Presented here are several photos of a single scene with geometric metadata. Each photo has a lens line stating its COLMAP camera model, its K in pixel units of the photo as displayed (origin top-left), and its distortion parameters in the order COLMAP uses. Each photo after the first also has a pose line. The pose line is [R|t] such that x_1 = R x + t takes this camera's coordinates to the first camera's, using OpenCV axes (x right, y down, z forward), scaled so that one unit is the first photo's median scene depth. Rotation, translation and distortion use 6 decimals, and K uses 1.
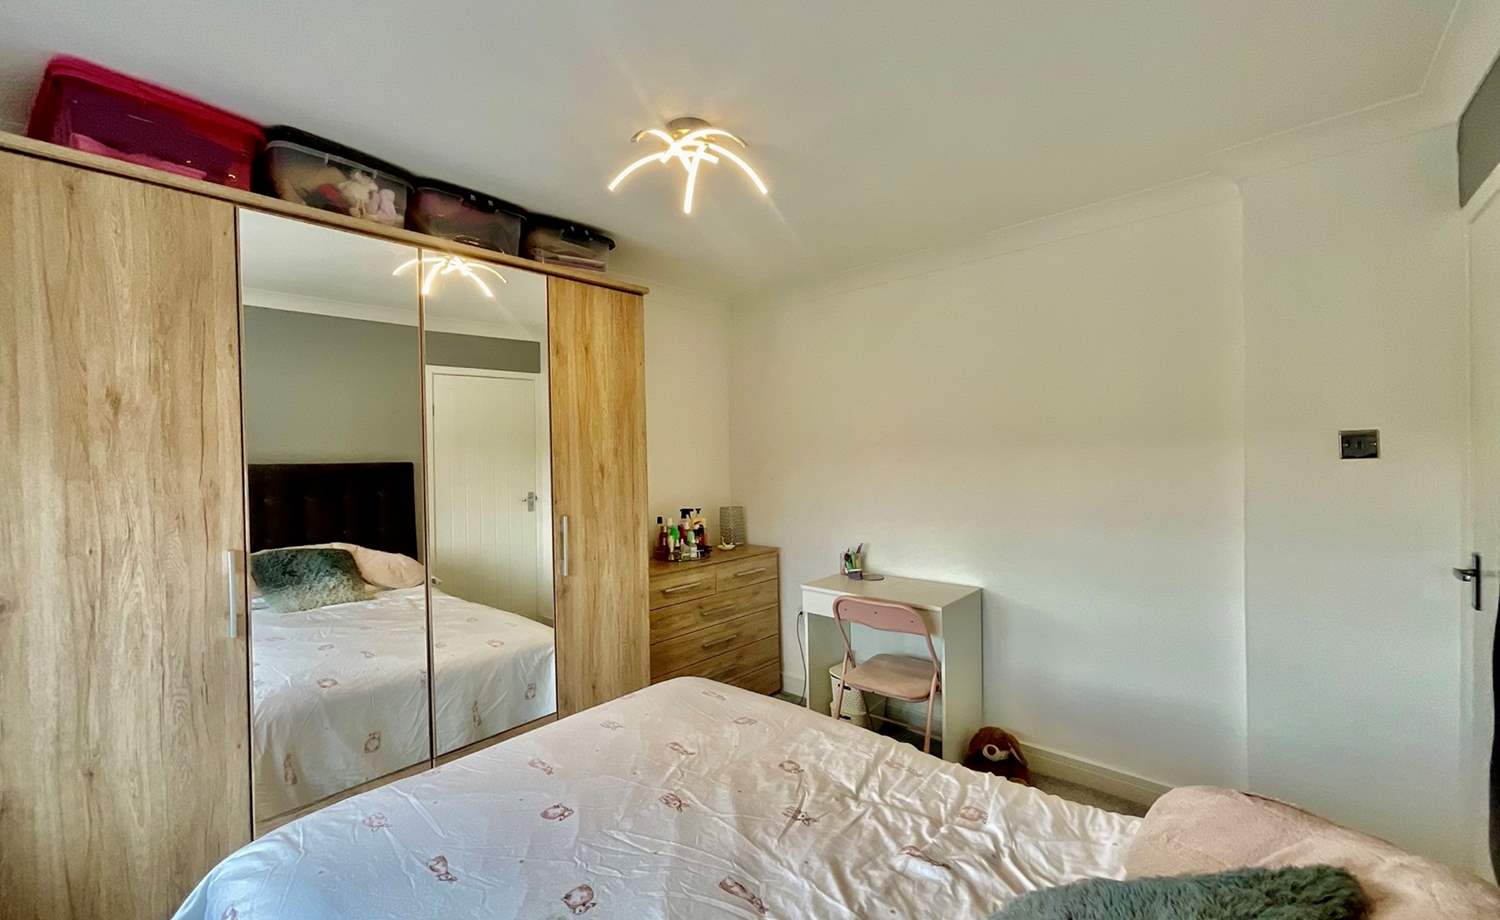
lens RADIAL K [[610.1, 0, 747.8], [0, 610.1, 465.2], [0, 0, 1]] dist [-0.001039, 0.000031]
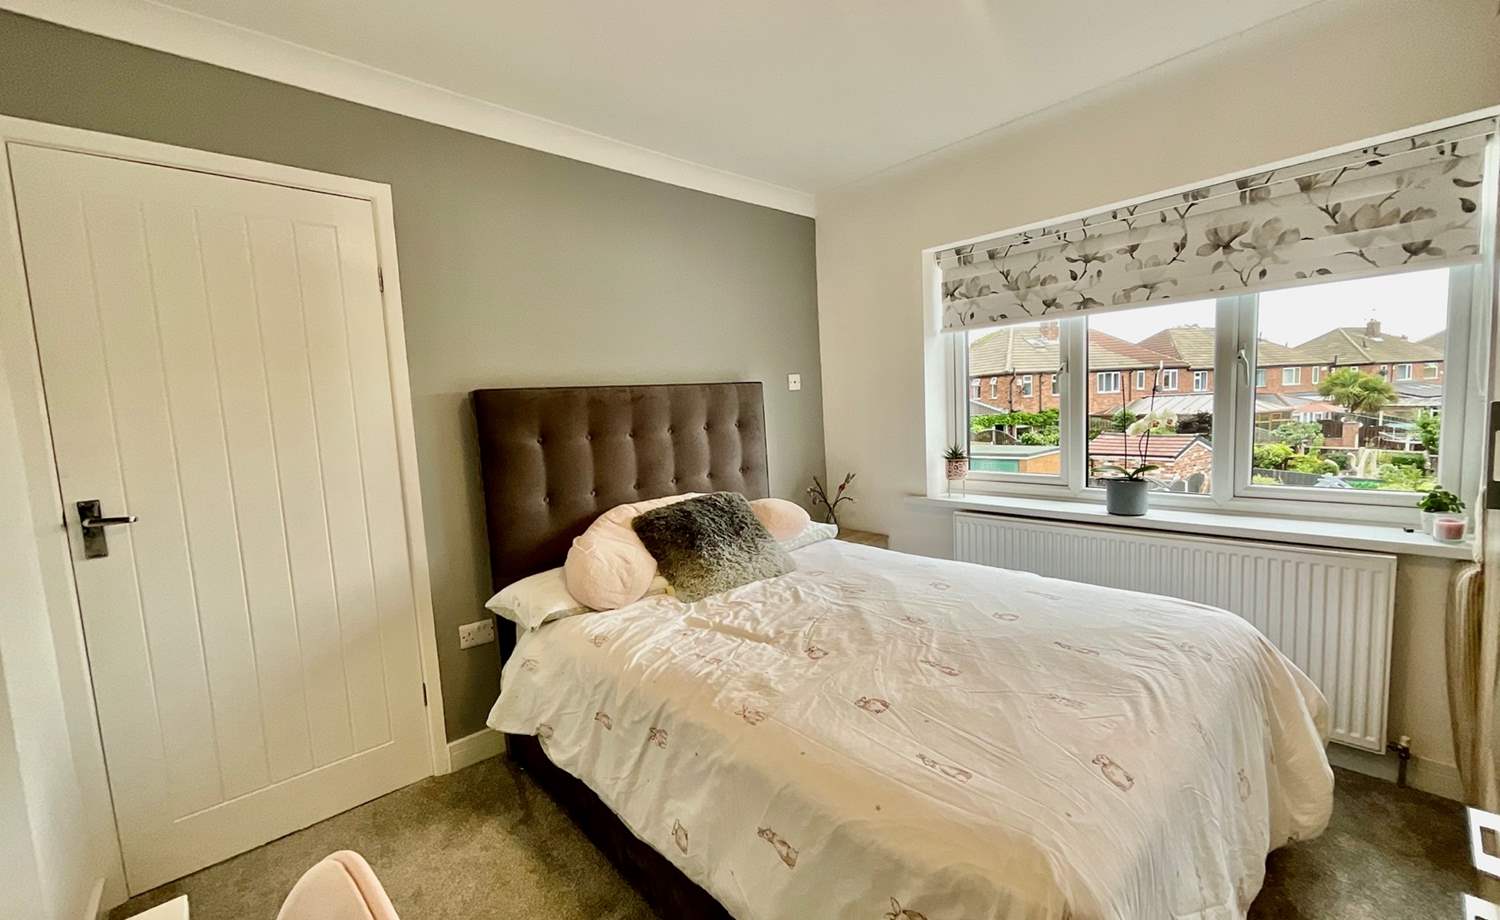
lens RADIAL K [[606.5, 0, 746.0], [0, 606.5, 459.5], [0, 0, 1]] dist [0.014469, 0.000386]
pose [[-0.991391, 0.059613, 0.116579, 0.044566], [0.073201, 0.990551, 0.115979, 0.044849], [-0.108563, 0.123514, -0.986386, 1.755851]]
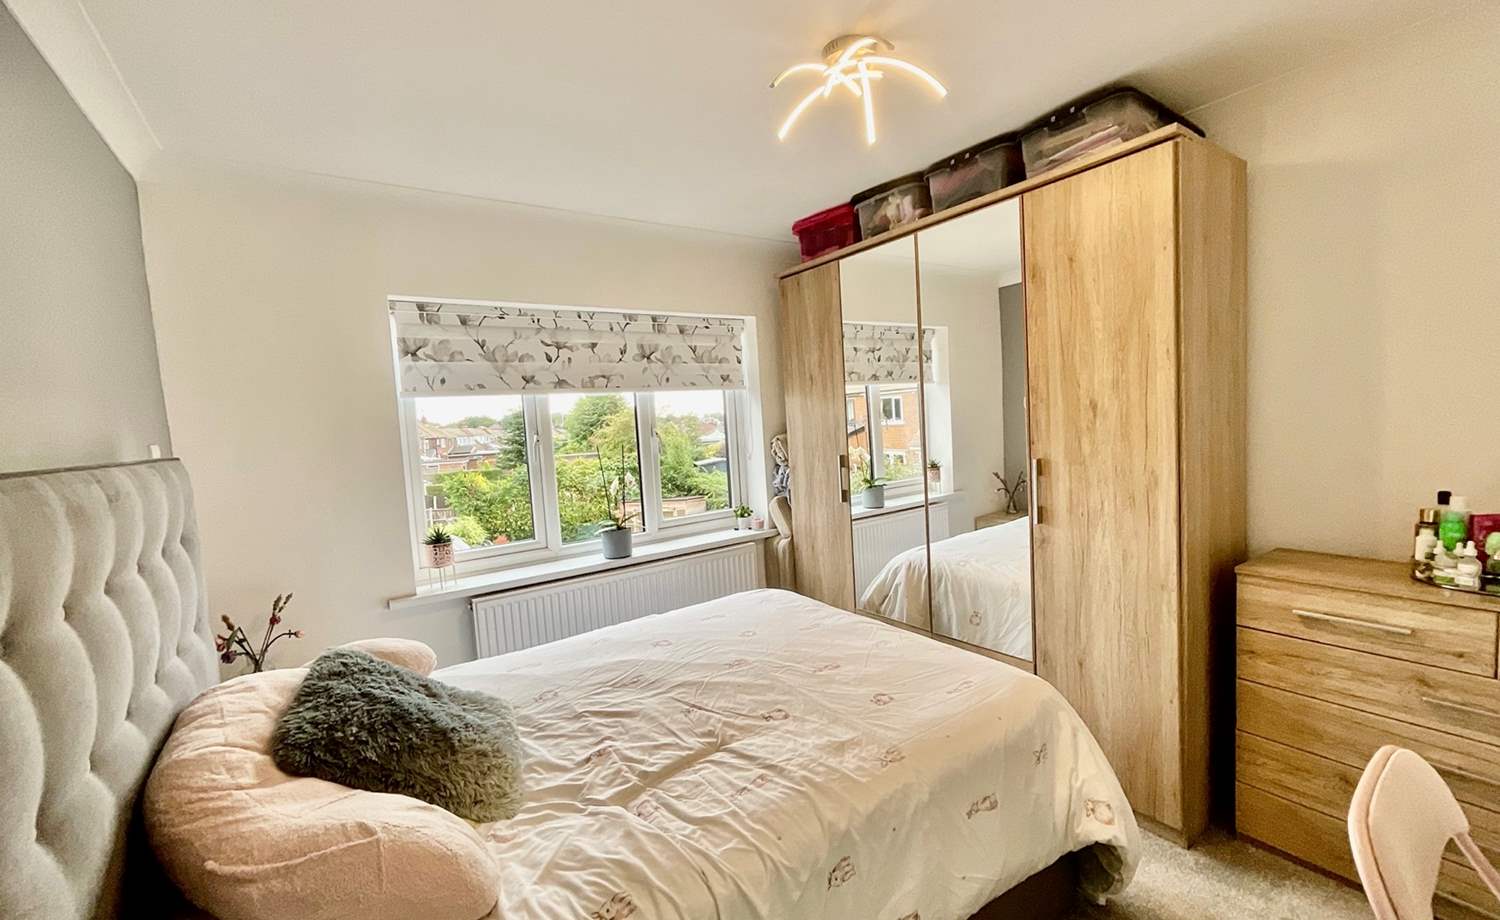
lens RADIAL K [[609.5, 0, 751.8], [0, 609.5, 464.1], [0, 0, 1]] dist [0.000285, 0.000632]
pose [[-0.234215, 0.104791, -0.966521, 0.909194], [0.040676, 0.994359, 0.097952, -0.020529], [0.971334, -0.016372, -0.237156, 1.078289]]
